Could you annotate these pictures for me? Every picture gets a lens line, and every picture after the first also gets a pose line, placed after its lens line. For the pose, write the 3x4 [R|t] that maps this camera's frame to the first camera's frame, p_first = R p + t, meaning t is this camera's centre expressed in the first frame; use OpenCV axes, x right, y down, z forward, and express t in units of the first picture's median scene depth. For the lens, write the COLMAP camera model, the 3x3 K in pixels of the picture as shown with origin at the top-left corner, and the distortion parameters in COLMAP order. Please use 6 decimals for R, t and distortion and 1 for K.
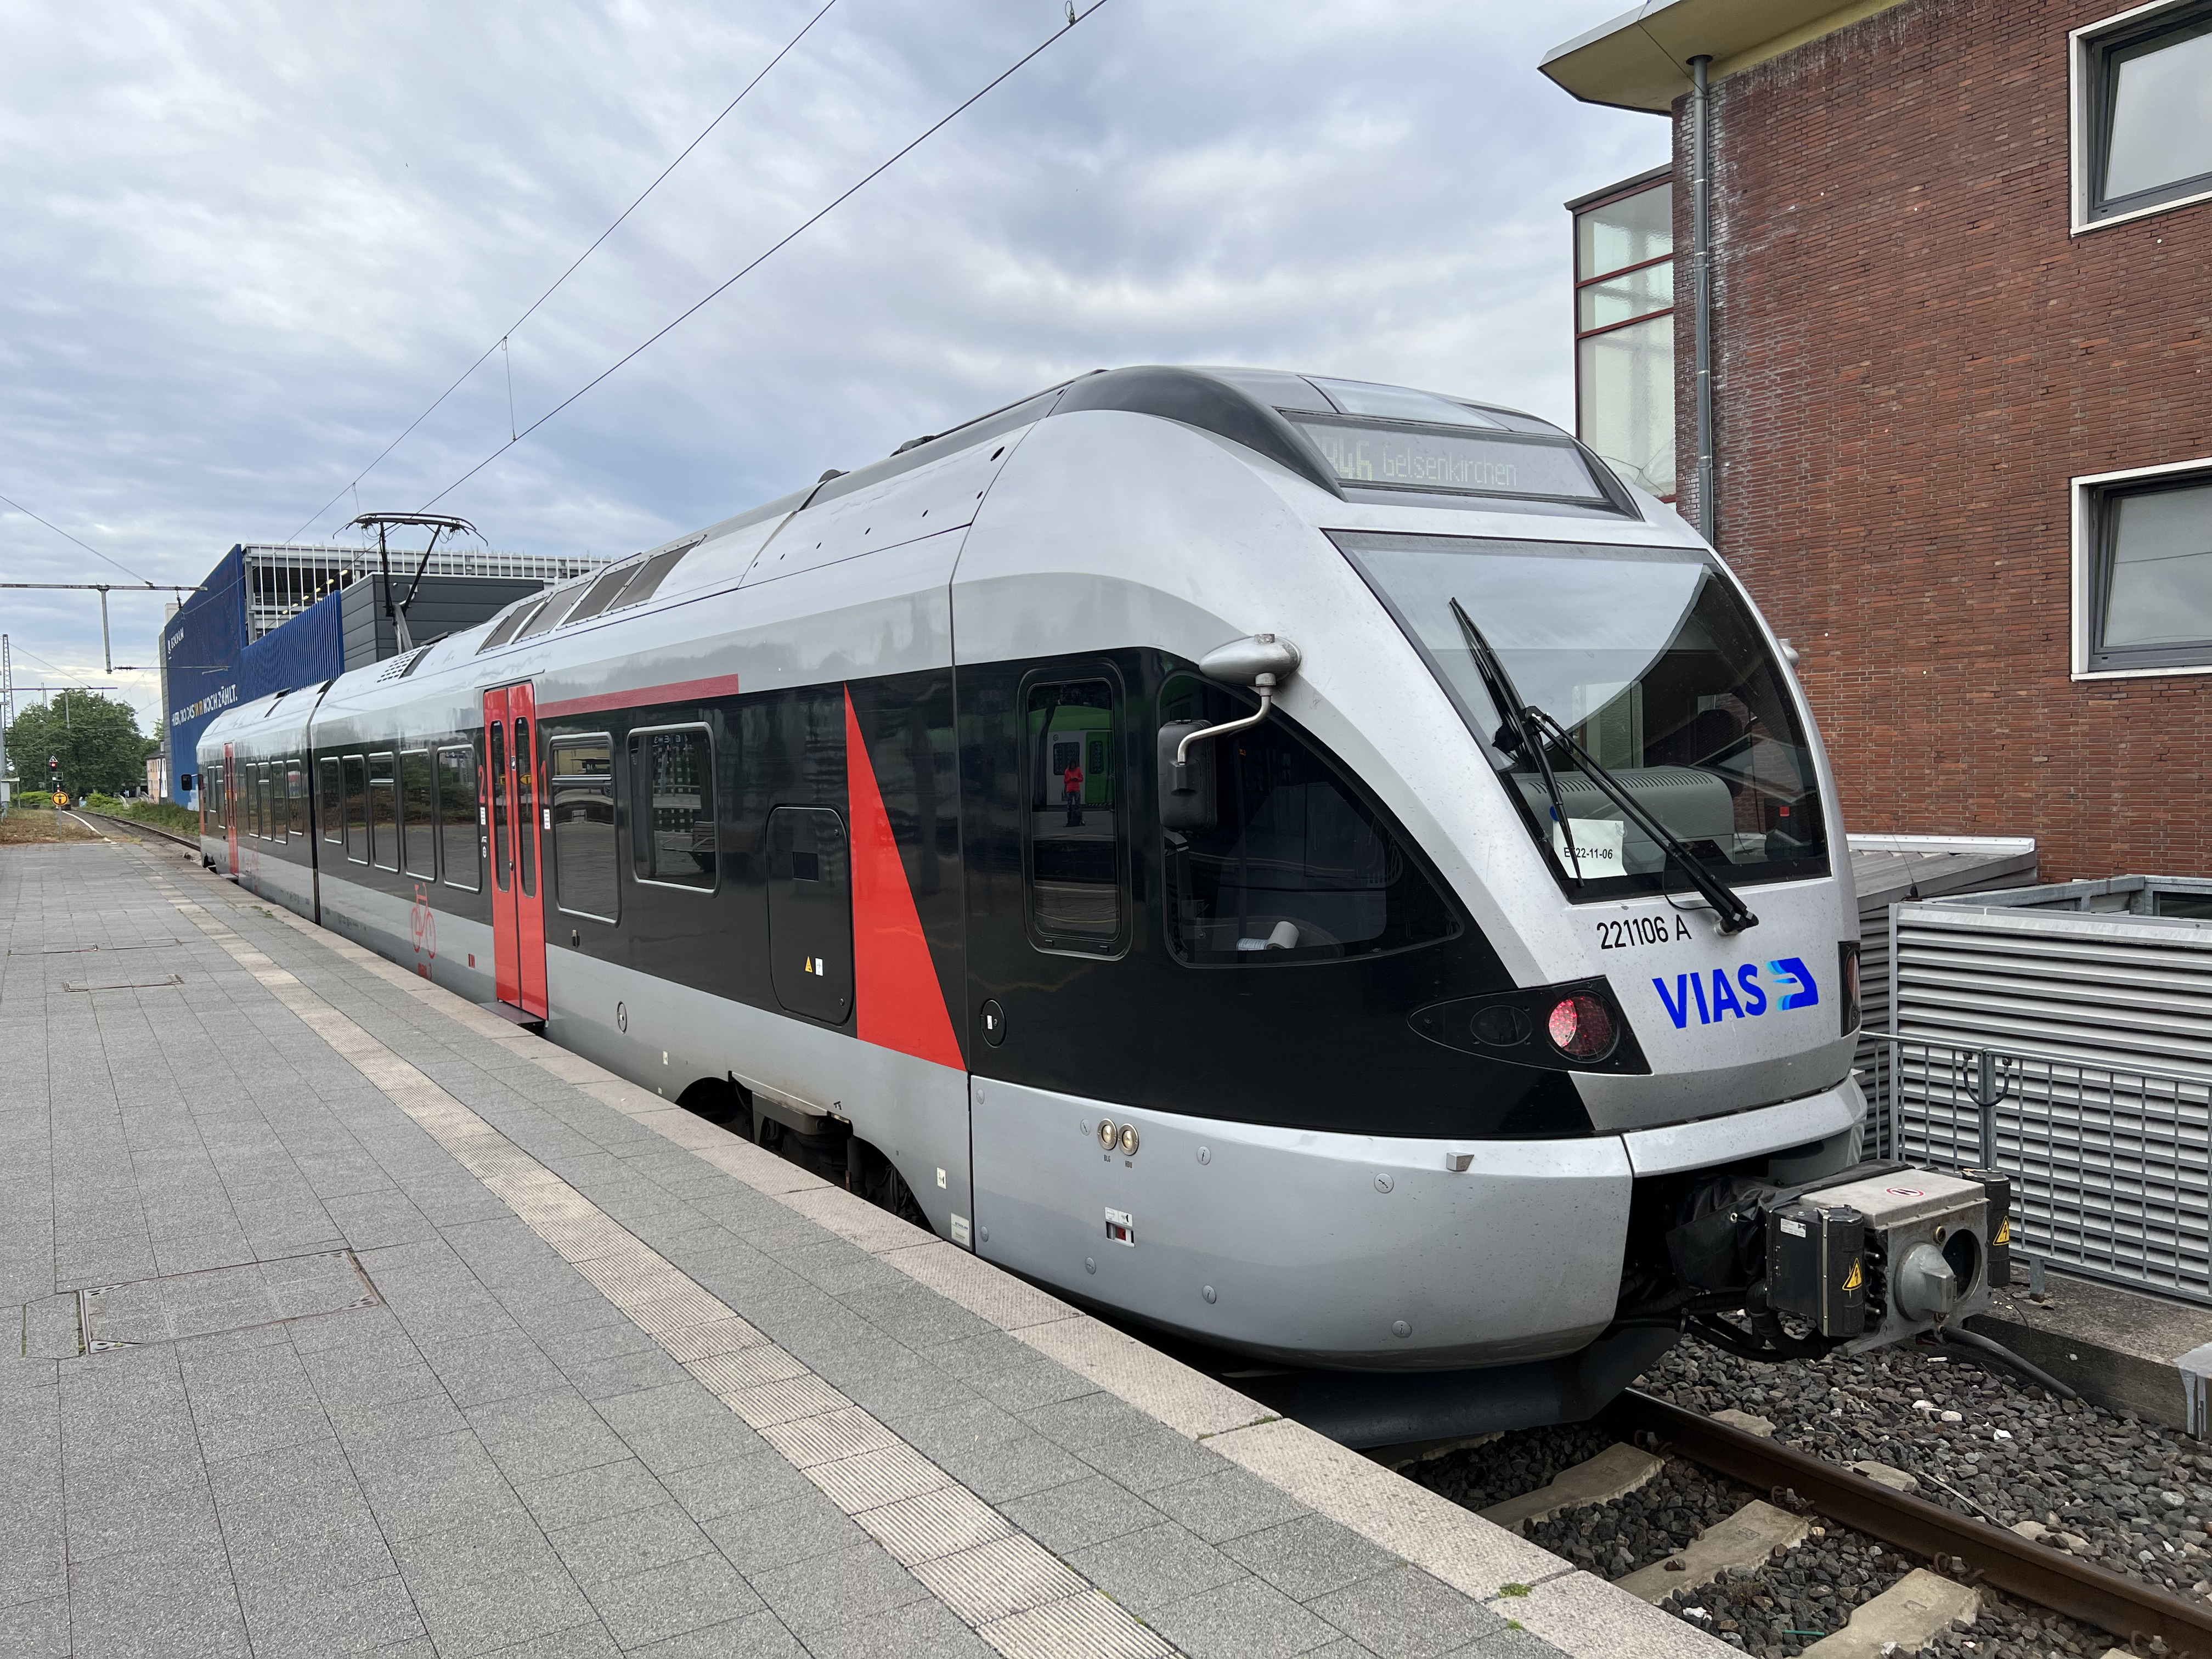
lens RADIAL K [[1637.3, 0, 1100.7], [0, 1637.3, 827.8], [0, 0, 1]] dist [0.054045, -0.059531]
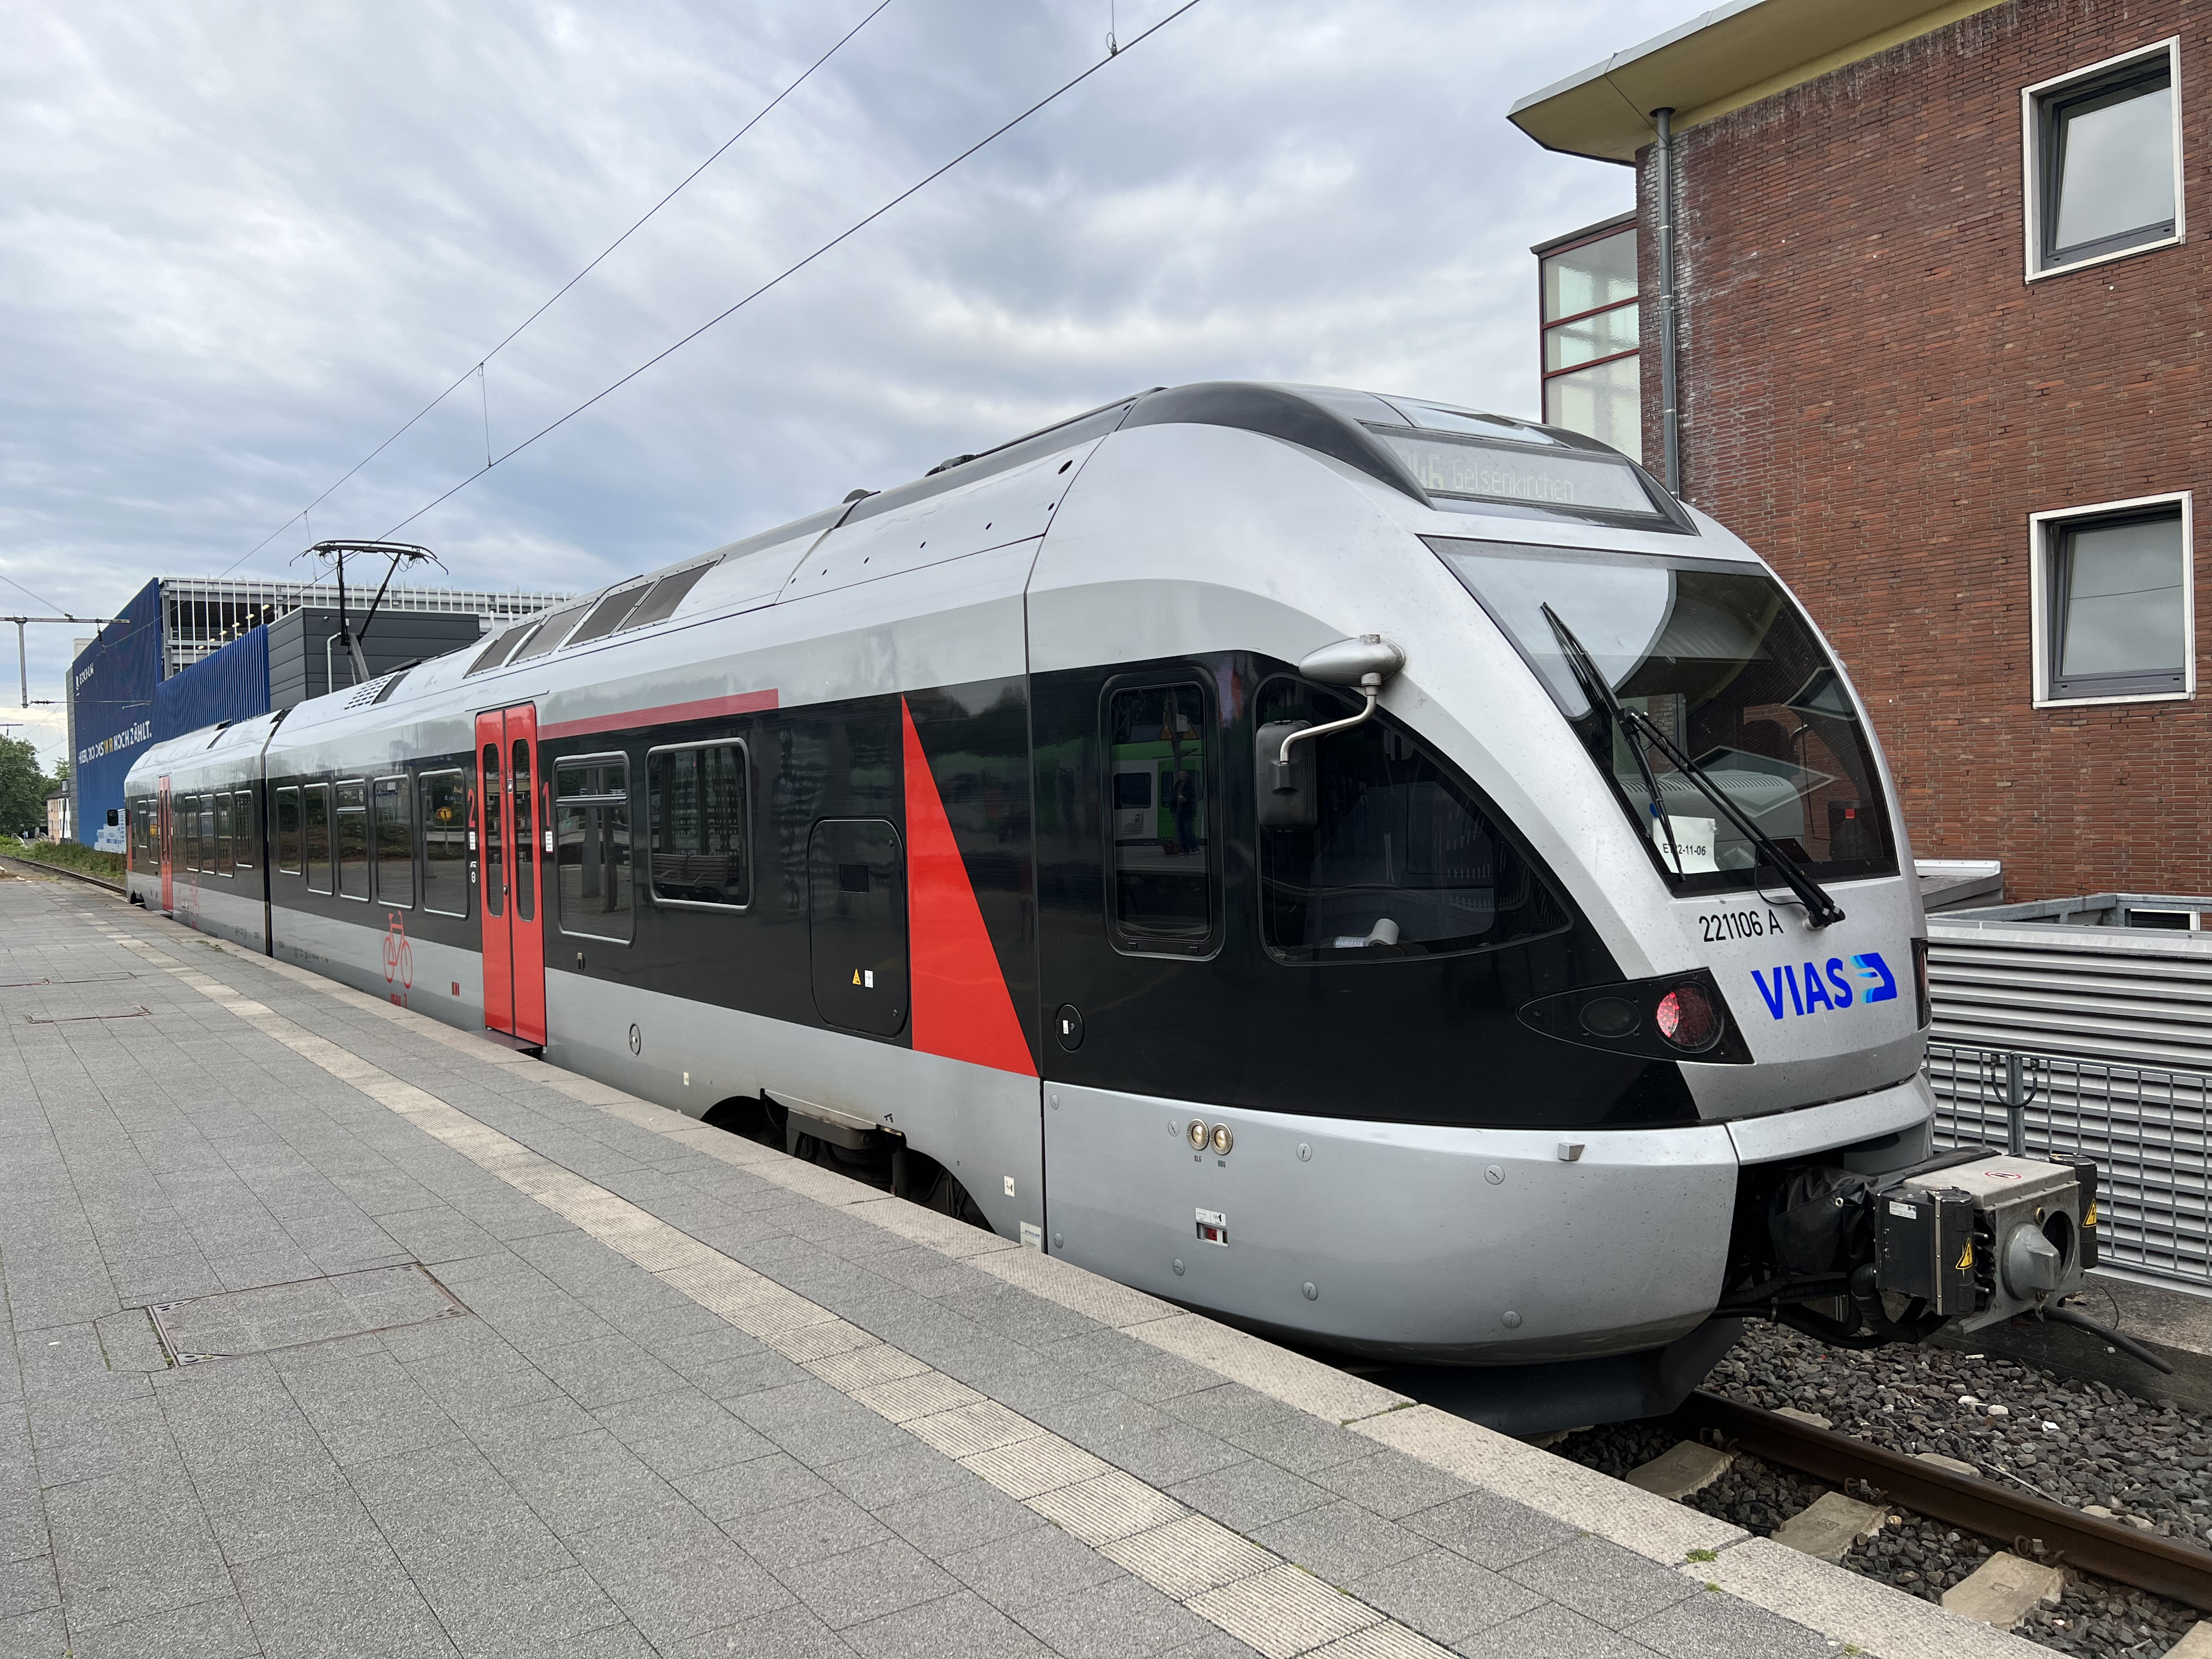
lens RADIAL K [[1636.4, 0, 1105.5], [0, 1636.4, 815.1], [0, 0, 1]] dist [0.056864, -0.063296]
pose [[0.998871, -0.000658, 0.047509, -0.096733], [0.002177, 0.999488, -0.031926, 0.022208], [-0.047463, 0.031993, 0.998360, -0.007871]]
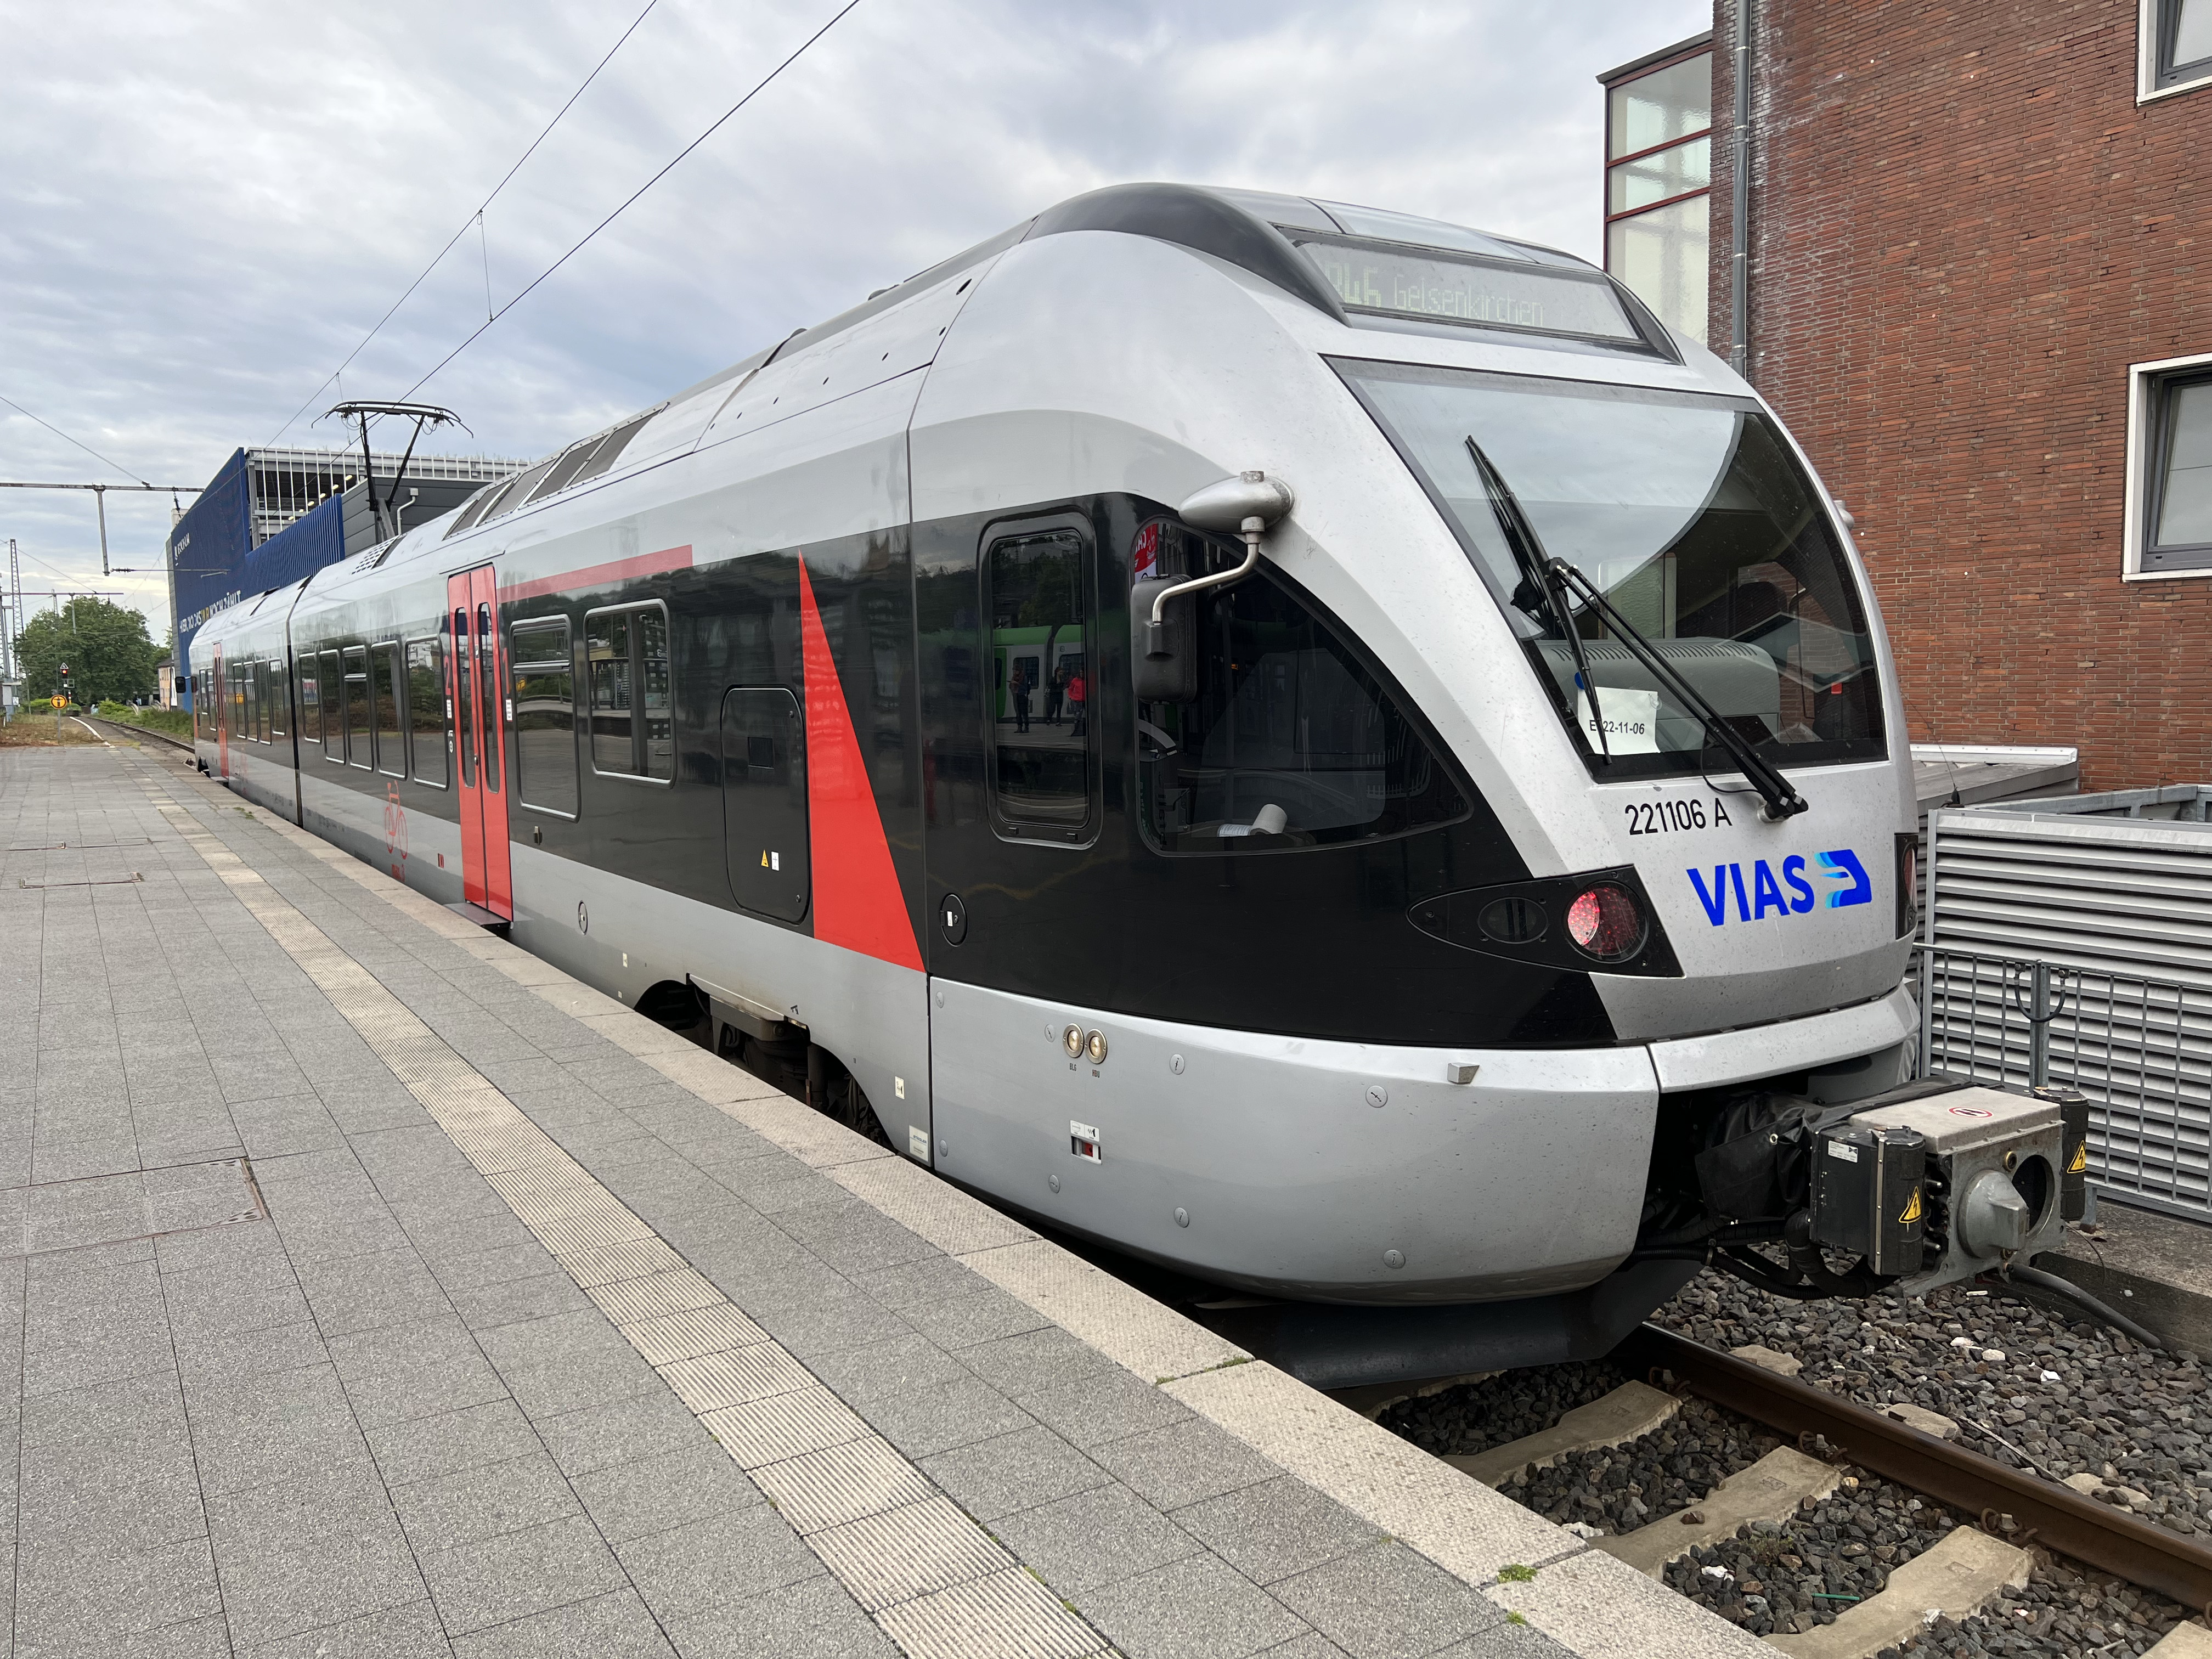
lens RADIAL K [[1636.4, 0, 1105.5], [0, 1636.4, 815.1], [0, 0, 1]] dist [0.056864, -0.063296]
pose [[0.999940, 0.009768, -0.004919, 0.024161], [-0.009554, 0.999083, 0.041740, 0.024289], [0.005322, -0.041690, 0.999116, 0.101680]]
